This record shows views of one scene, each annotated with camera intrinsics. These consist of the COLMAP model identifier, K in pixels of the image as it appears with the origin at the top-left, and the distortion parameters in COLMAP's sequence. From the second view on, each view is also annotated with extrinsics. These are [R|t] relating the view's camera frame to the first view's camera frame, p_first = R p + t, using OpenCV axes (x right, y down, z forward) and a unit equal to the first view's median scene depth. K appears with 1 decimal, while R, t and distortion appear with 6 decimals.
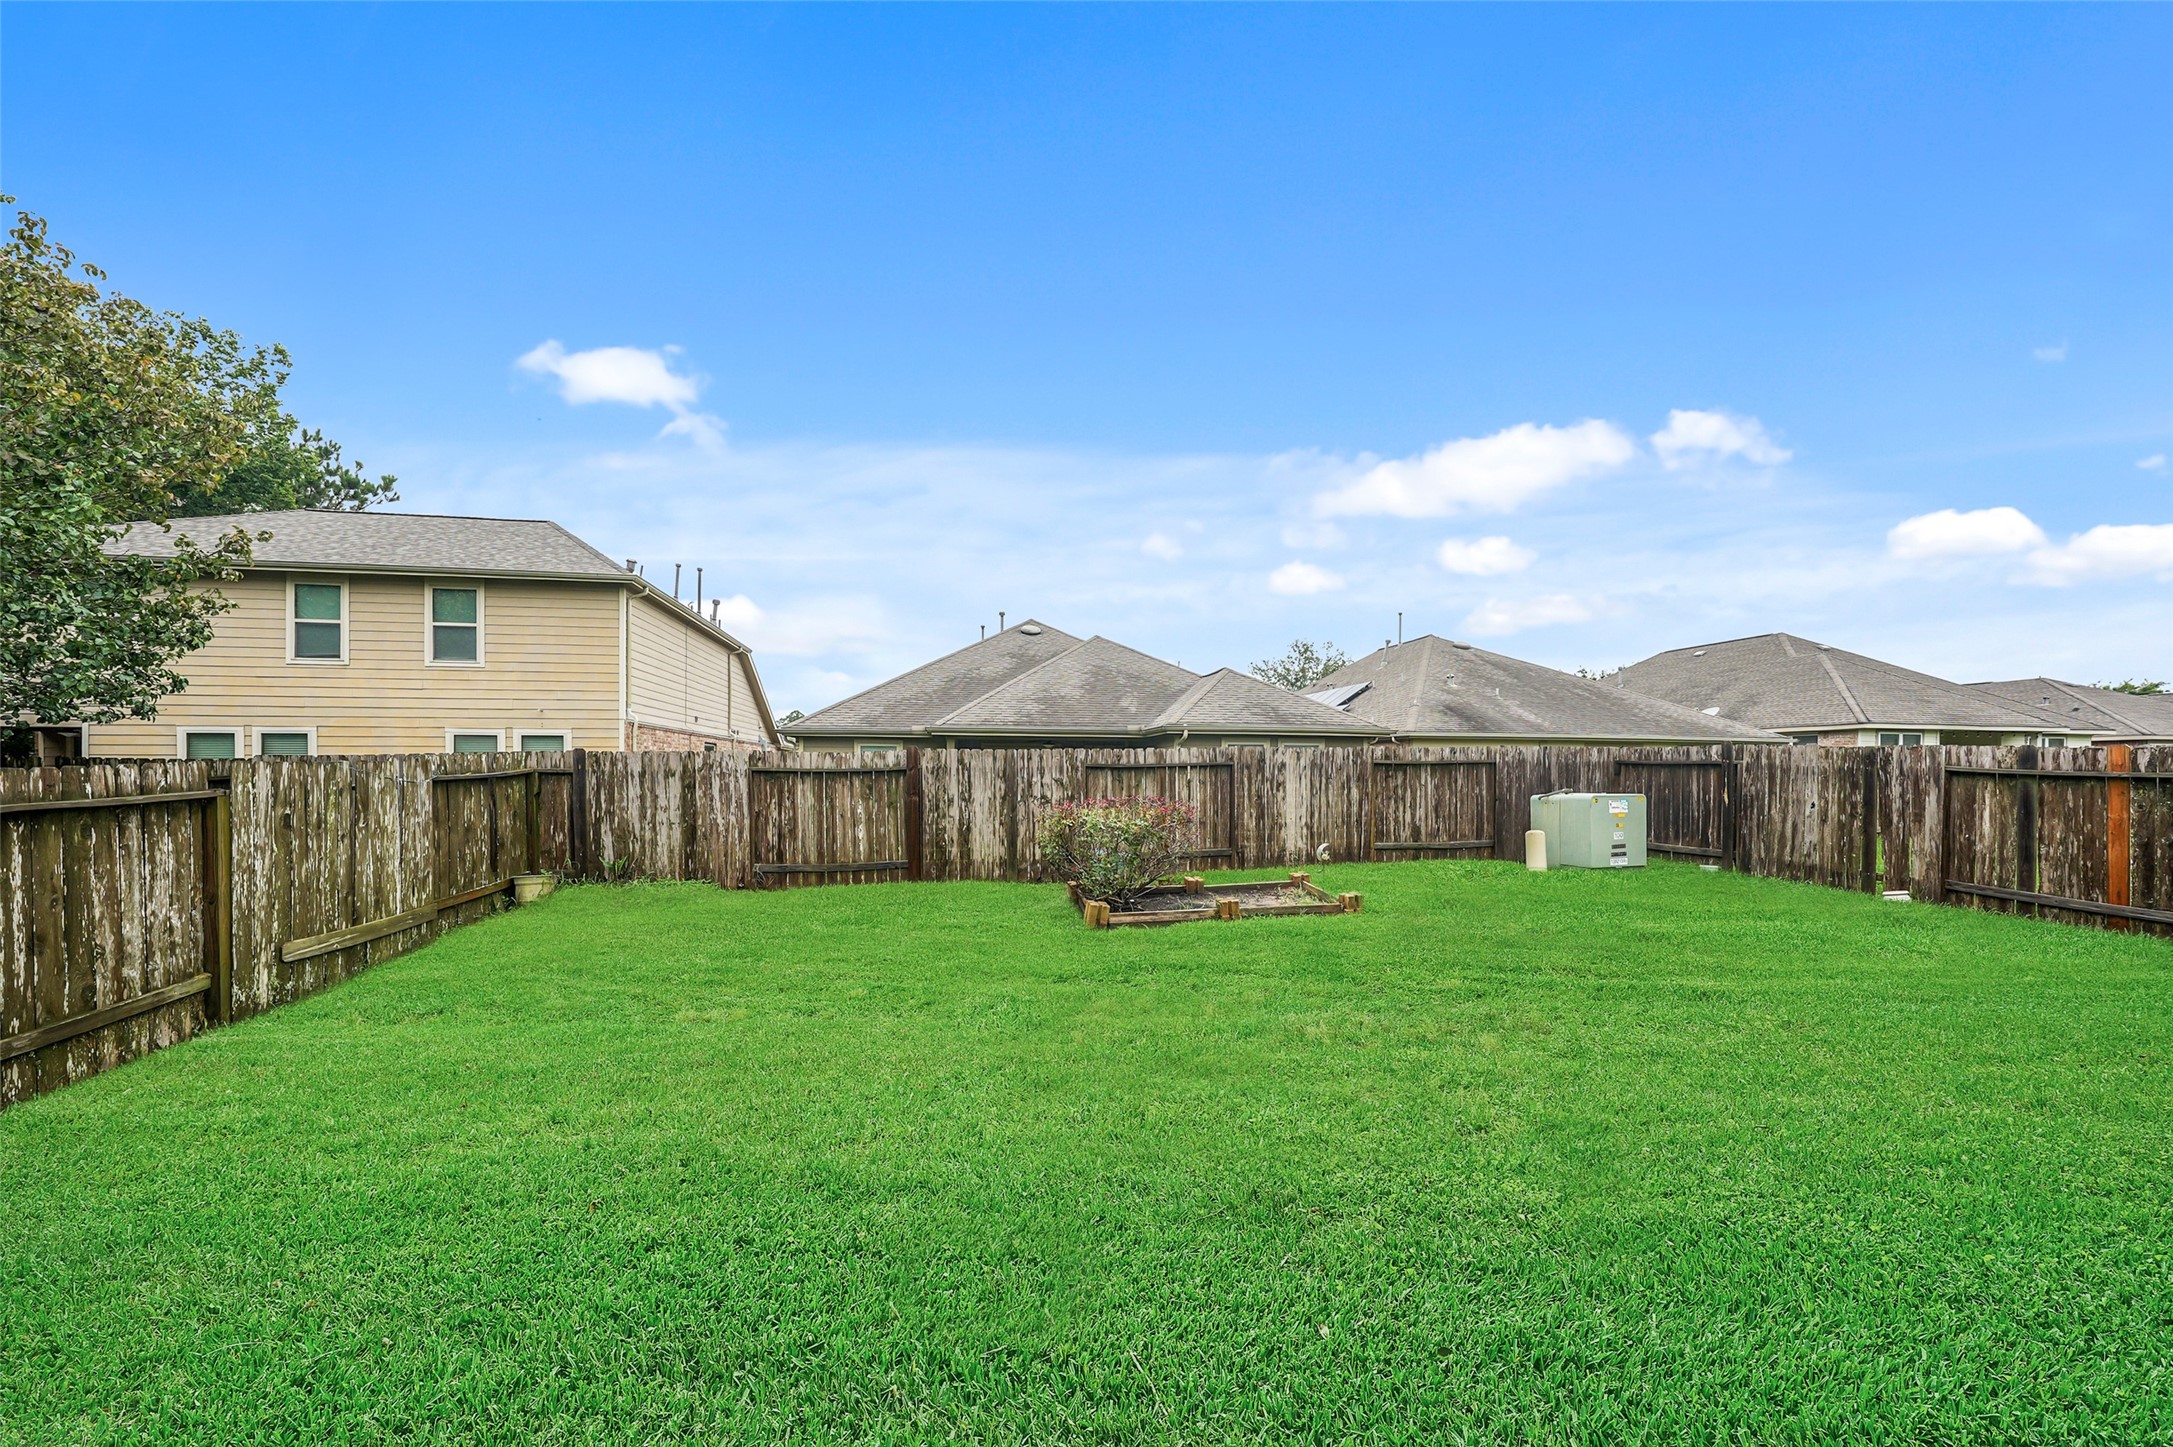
lens RADIAL K [[802.0, 0, 1094.9], [0, 802.0, 785.6], [0, 0, 1]] dist [-0.019199, 0.000146]
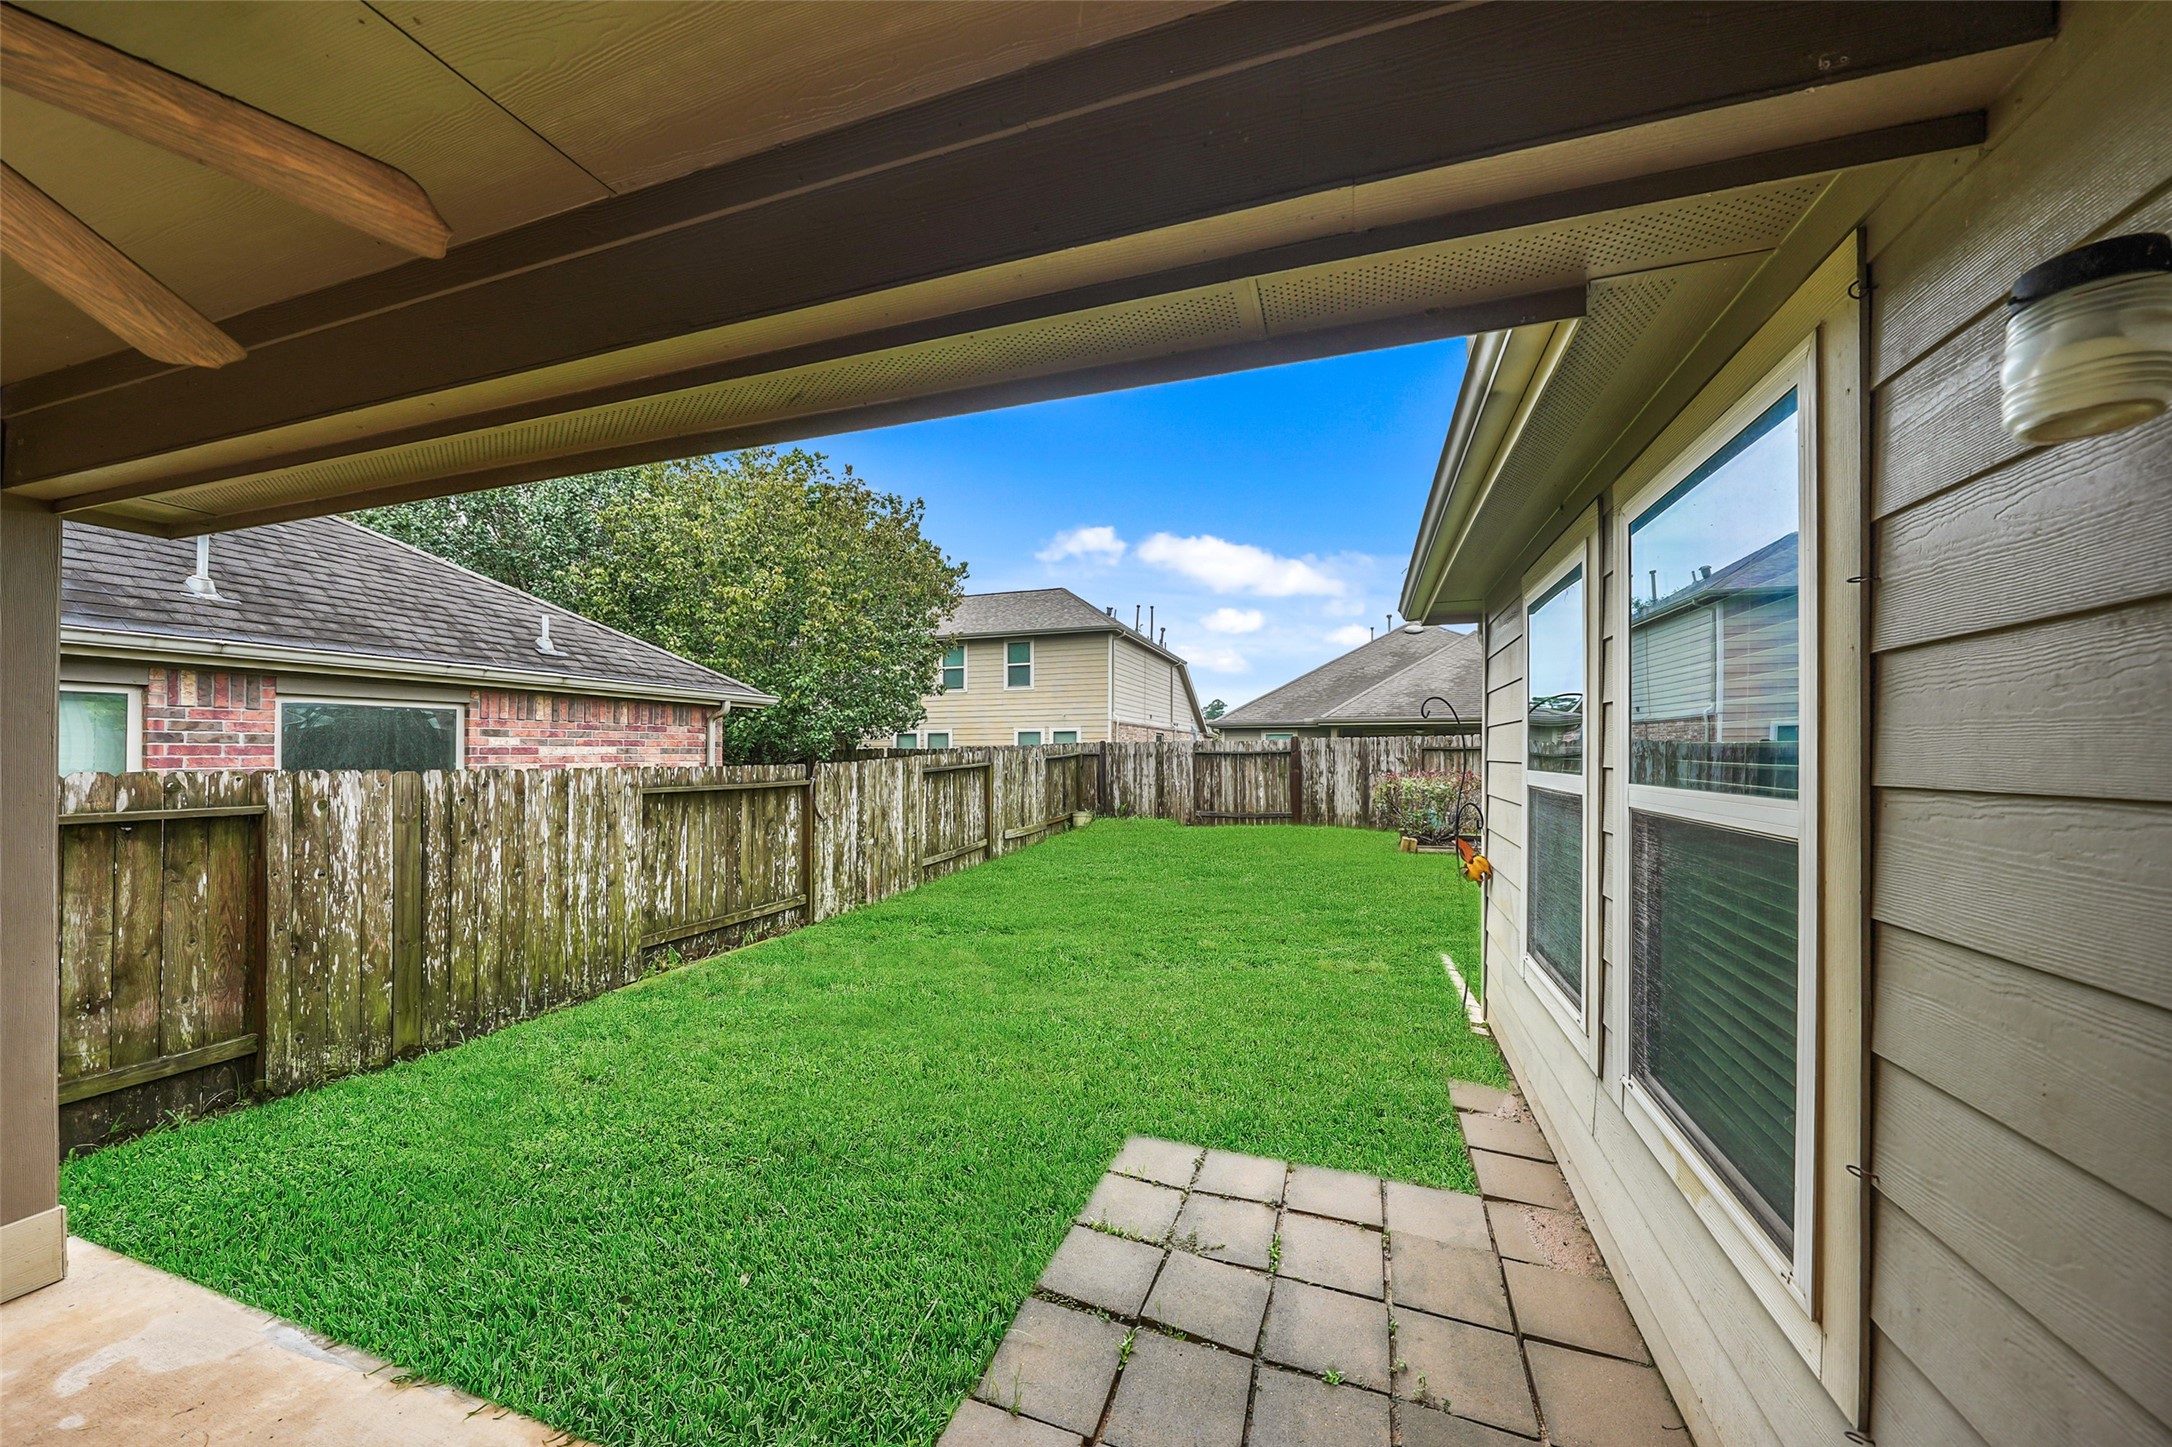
lens RADIAL K [[751.3, 0, 1108.5], [0, 751.3, 754.5], [0, 0, 1]] dist [-0.000232, -0.000025]
pose [[0.877136, -0.004401, -0.480221, 0.132550], [-0.003643, 0.999868, -0.015817, 0.007953], [0.480227, 0.015624, 0.877005, -0.376342]]
